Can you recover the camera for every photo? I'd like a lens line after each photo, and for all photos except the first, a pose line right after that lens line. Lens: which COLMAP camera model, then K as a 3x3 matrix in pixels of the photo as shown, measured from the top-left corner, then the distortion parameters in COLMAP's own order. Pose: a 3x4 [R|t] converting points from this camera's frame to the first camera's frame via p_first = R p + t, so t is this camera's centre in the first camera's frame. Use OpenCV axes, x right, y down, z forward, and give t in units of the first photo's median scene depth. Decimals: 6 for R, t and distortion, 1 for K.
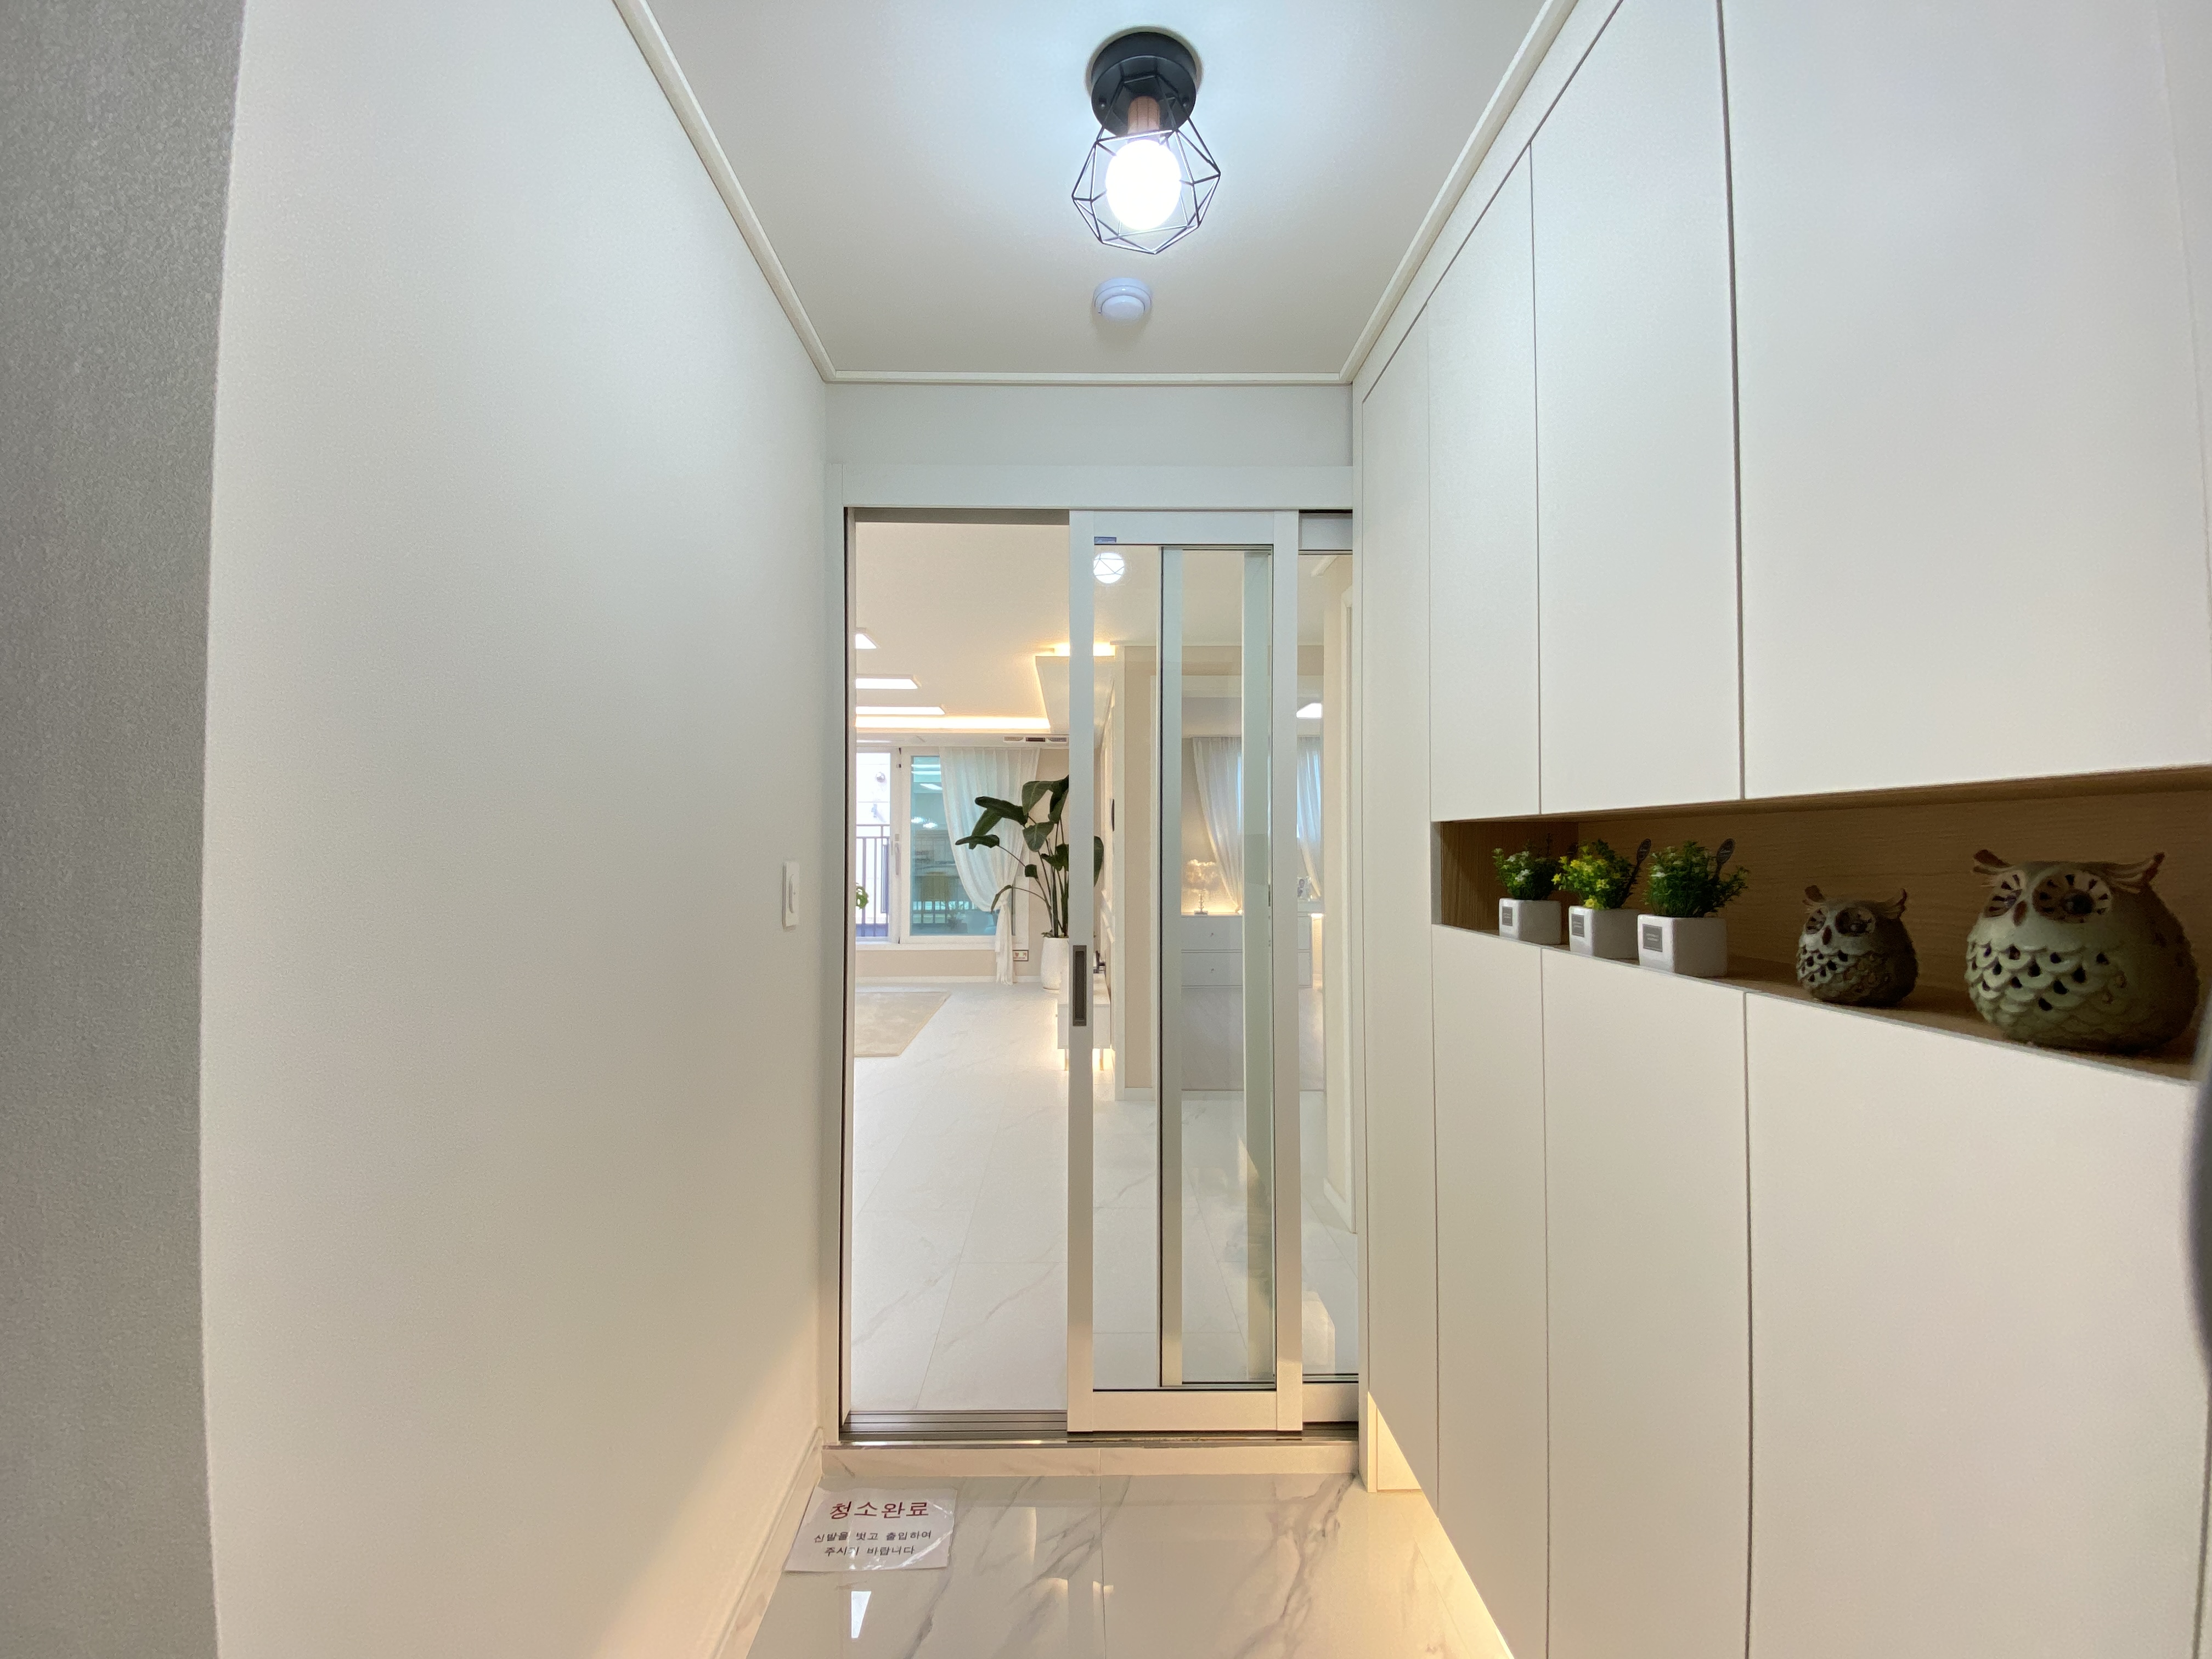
lens RADIAL K [[893.7, 0, 1106.0], [0, 893.7, 829.5], [0, 0, 1]] dist [0.000763, -0.007807]
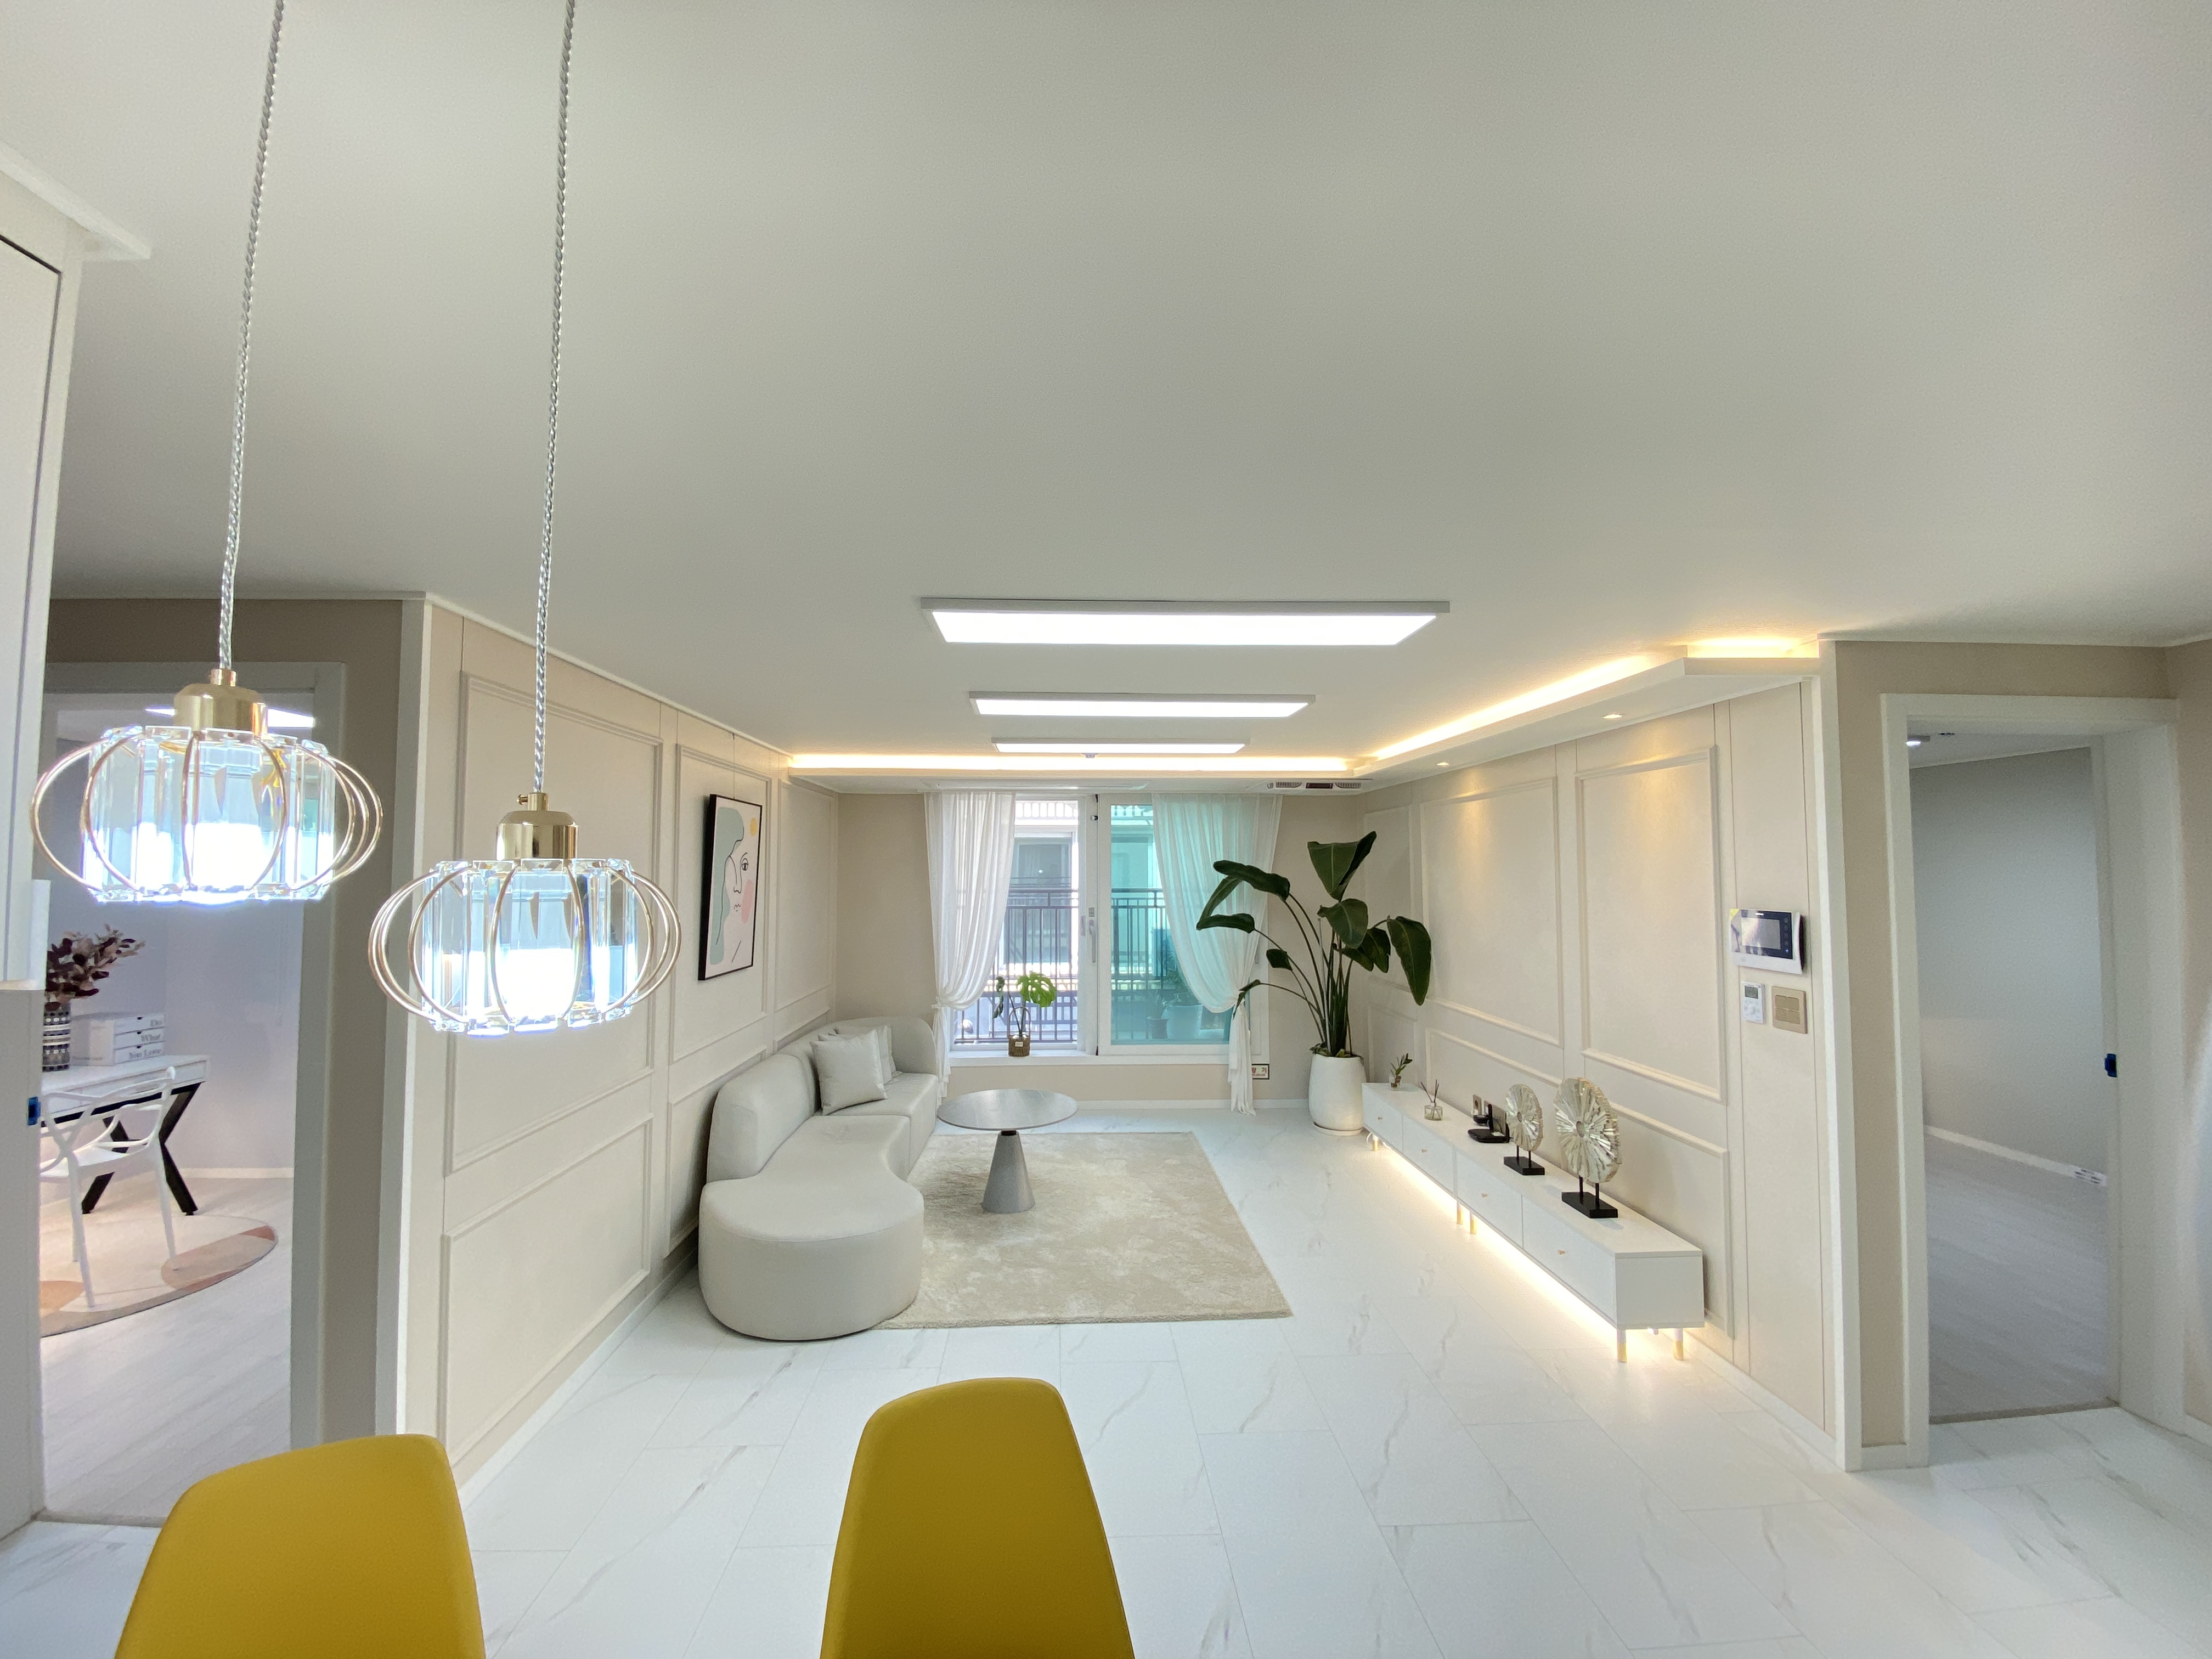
lens RADIAL K [[873.3, 0, 1108.8], [0, 873.3, 808.4], [0, 0, 1]] dist [0.000938, -0.016167]
pose [[0.999822, 0.001466, 0.018784, -0.248730], [-0.000362, 0.998278, -0.058667, -0.037888], [-0.018838, 0.058650, 0.998101, 0.274631]]
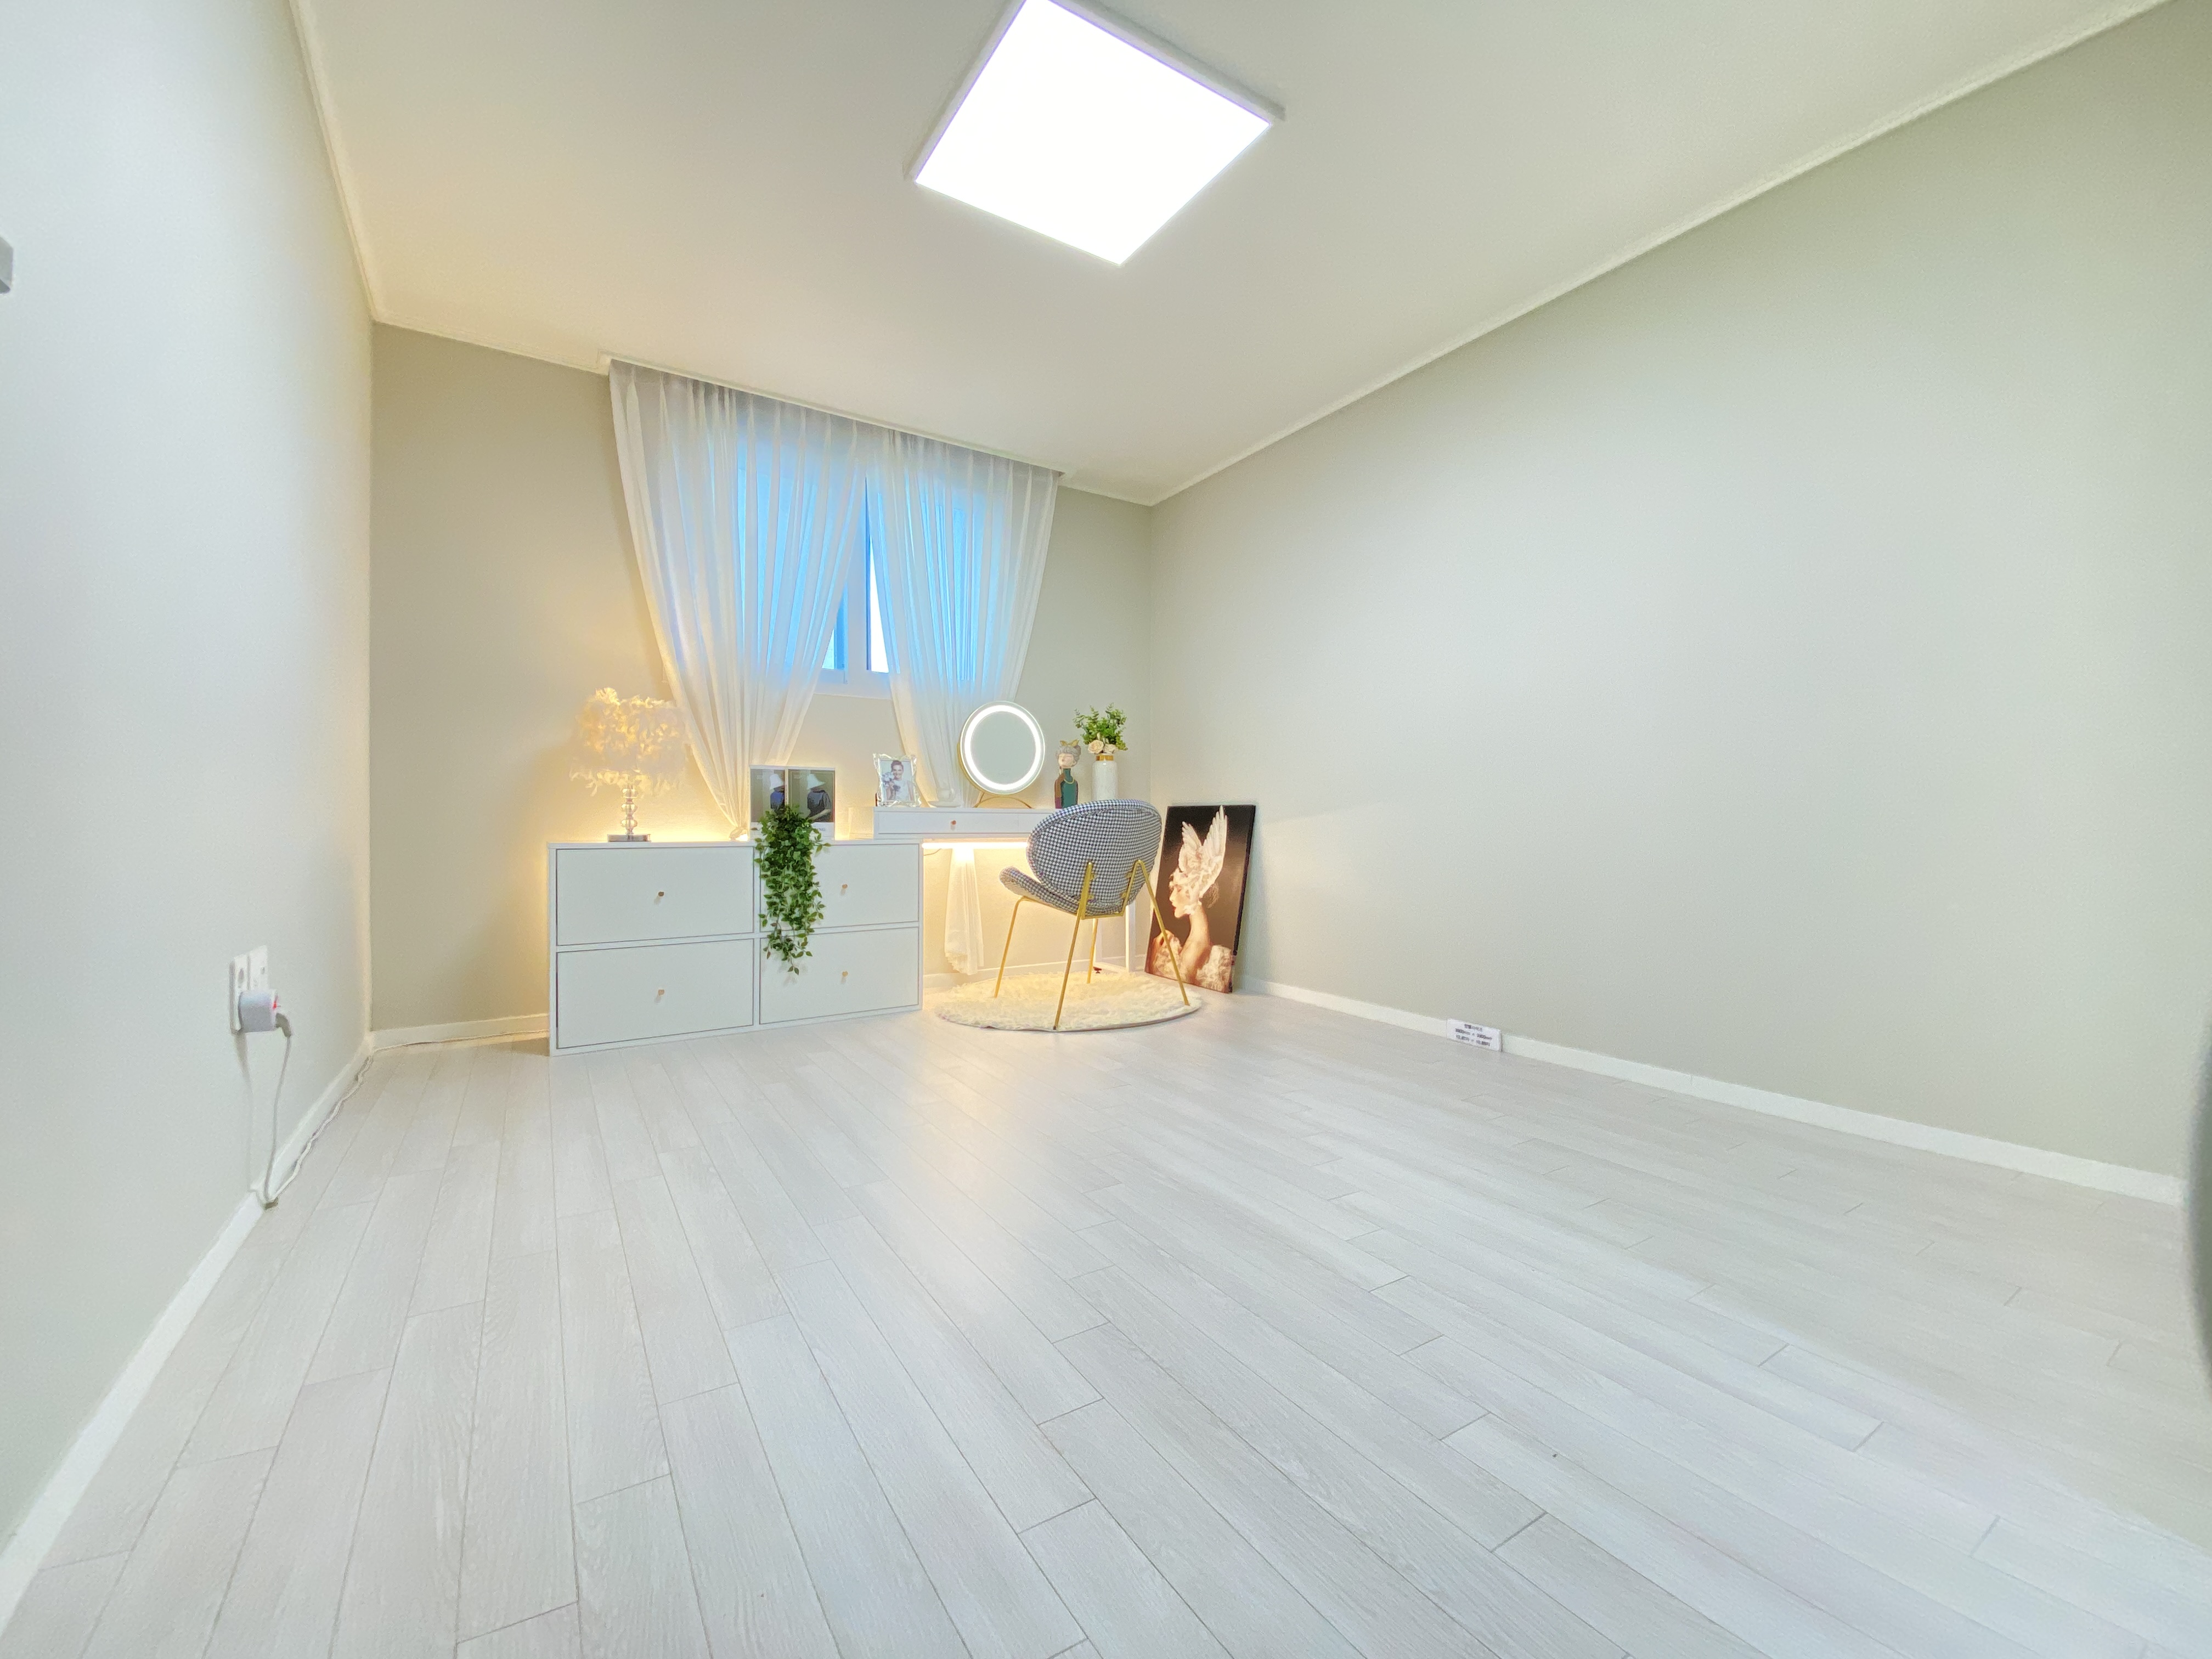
lens RADIAL K [[893.7, 0, 1106.0], [0, 893.7, 829.5], [0, 0, 1]] dist [0.000763, -0.007807]
pose [[0.860943, -0.001581, 0.508698, 0.089004], [-0.010984, 0.999704, 0.021697, 0.080269], [-0.508582, -0.024267, 0.860671, 0.591032]]
